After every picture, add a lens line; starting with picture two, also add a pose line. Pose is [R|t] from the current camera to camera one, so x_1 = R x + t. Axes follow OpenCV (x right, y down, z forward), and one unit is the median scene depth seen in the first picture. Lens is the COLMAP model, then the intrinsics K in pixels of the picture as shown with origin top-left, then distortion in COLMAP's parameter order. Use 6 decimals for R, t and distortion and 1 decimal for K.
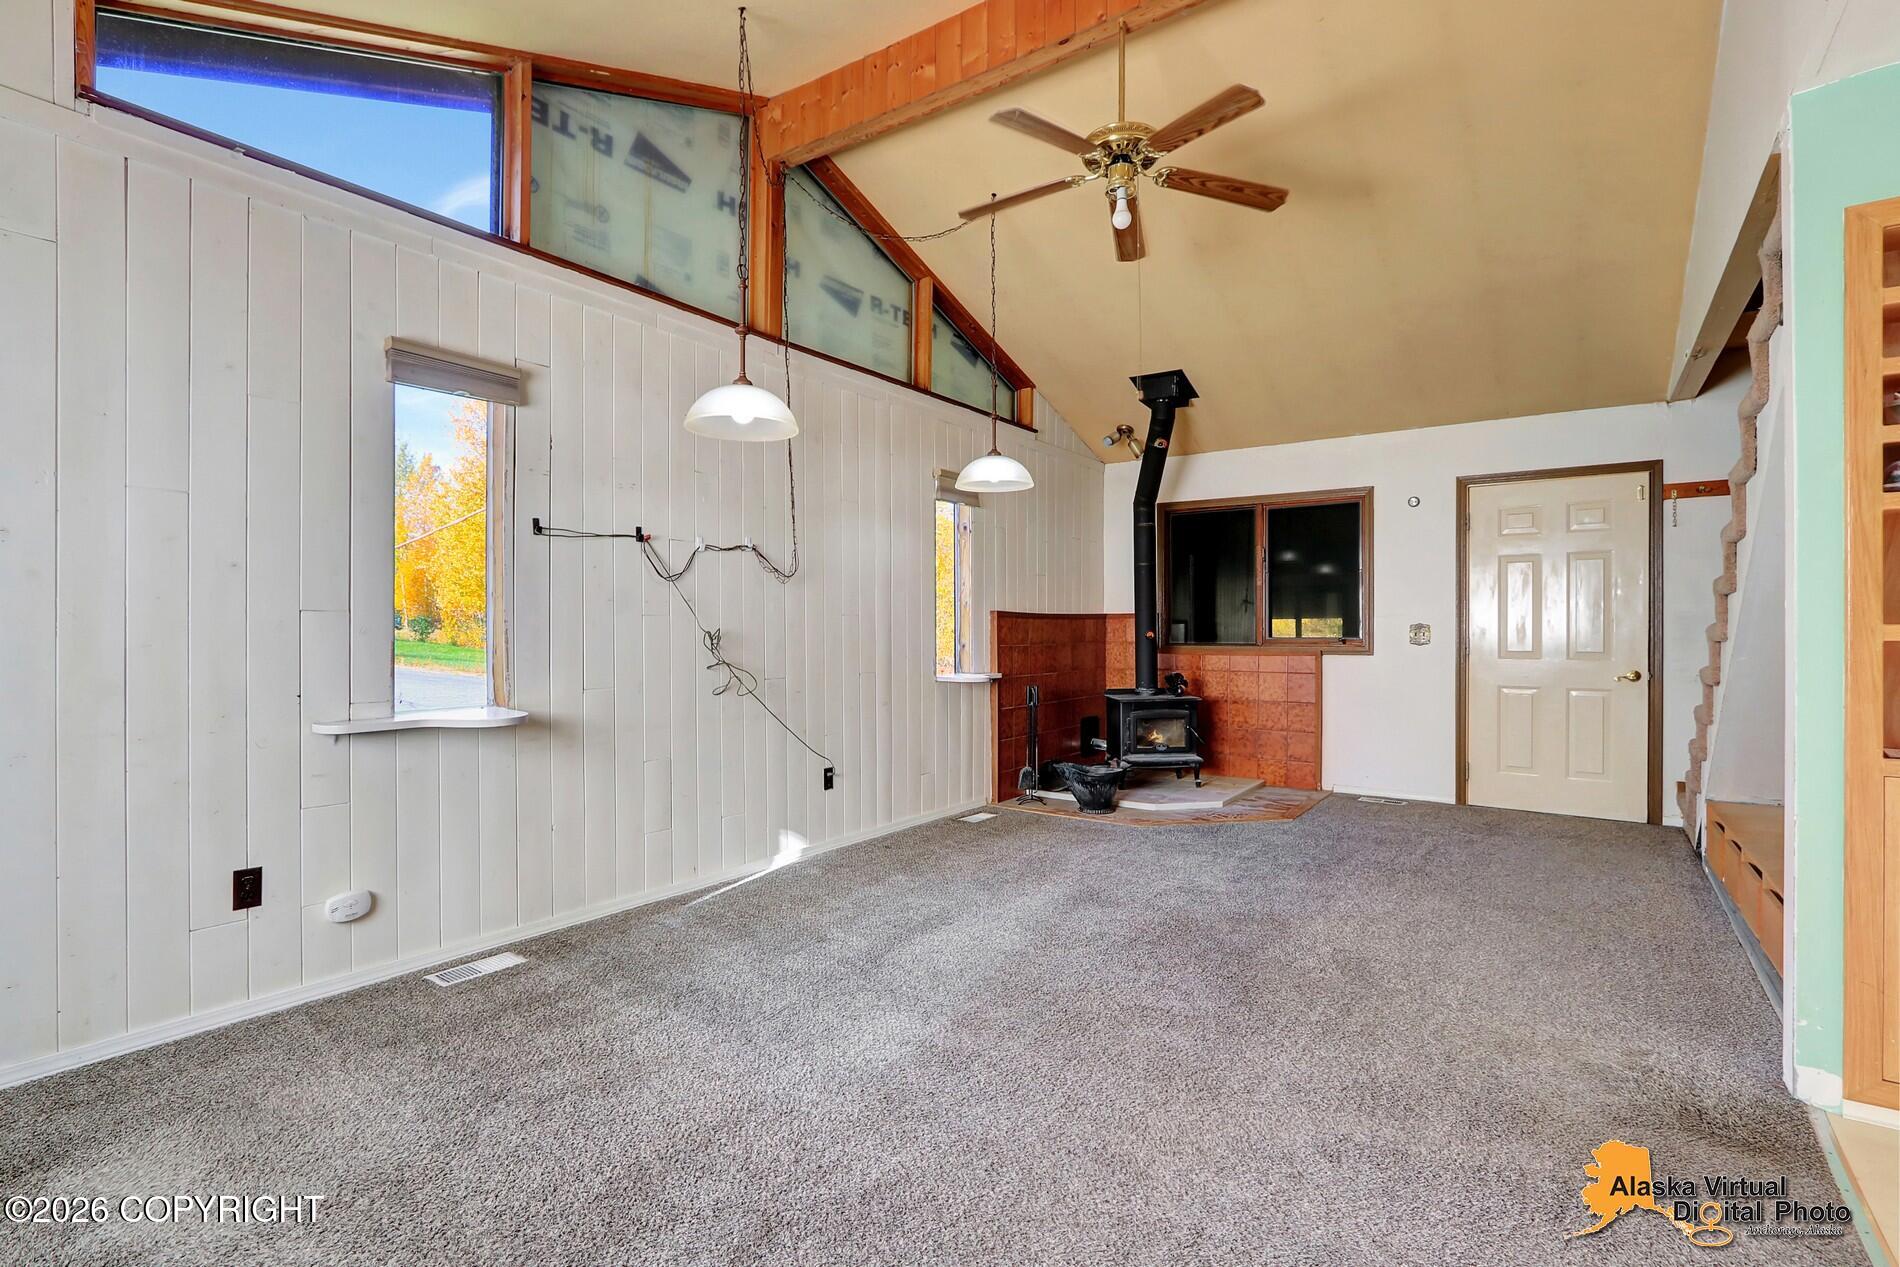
lens RADIAL K [[899.9, 0, 950.0], [0, 899.9, 633.5], [0, 0, 1]] dist [-0.009969, 0.000434]
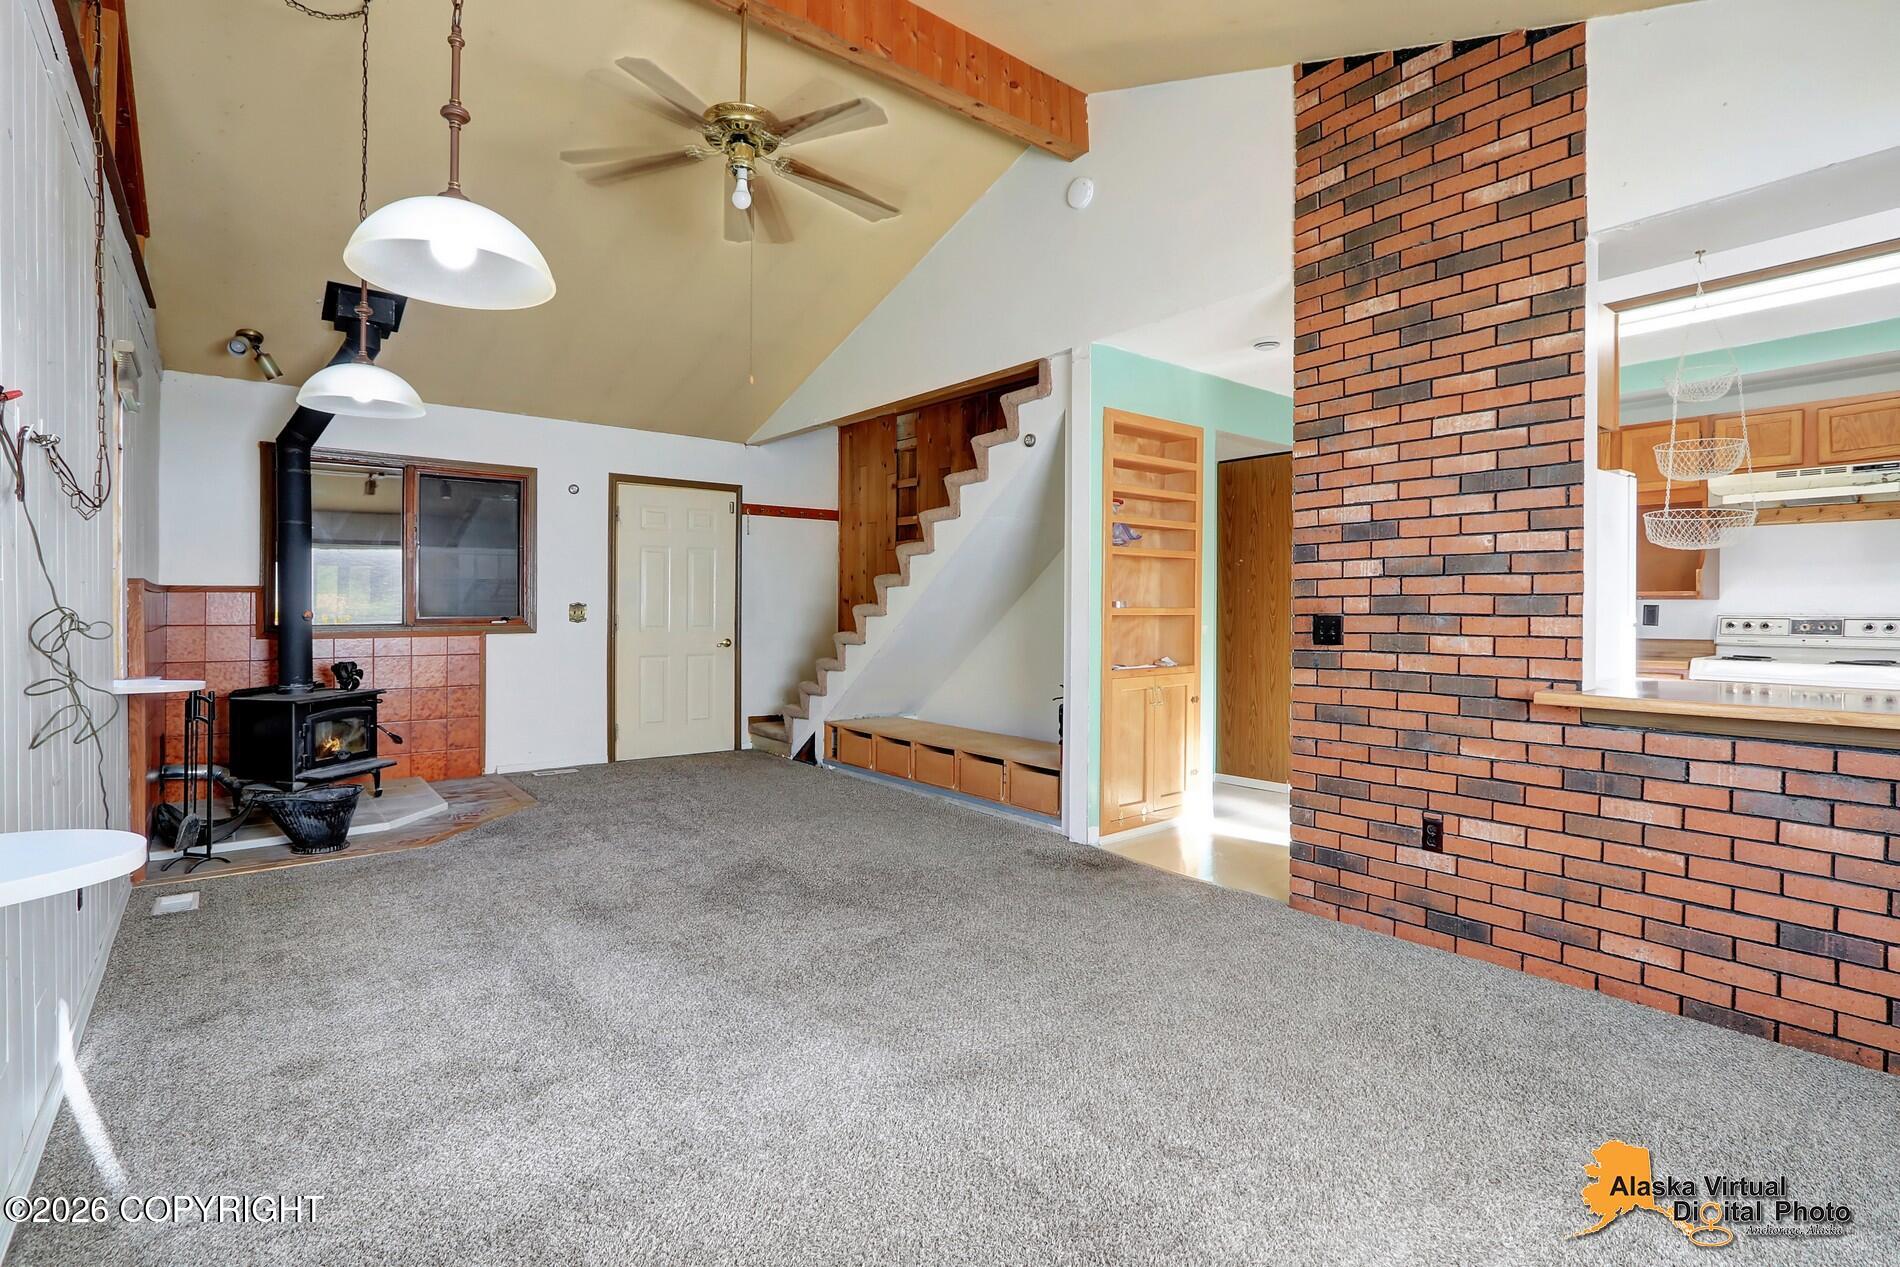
lens RADIAL K [[884.2, 0, 955.3], [0, 884.2, 625.7], [0, 0, 1]] dist [-0.001463, -0.000548]
pose [[0.272300, -0.019085, 0.962023, -0.388538], [0.000719, 0.999807, 0.019631, -0.003743], [-0.962212, -0.004653, 0.272261, 0.279278]]
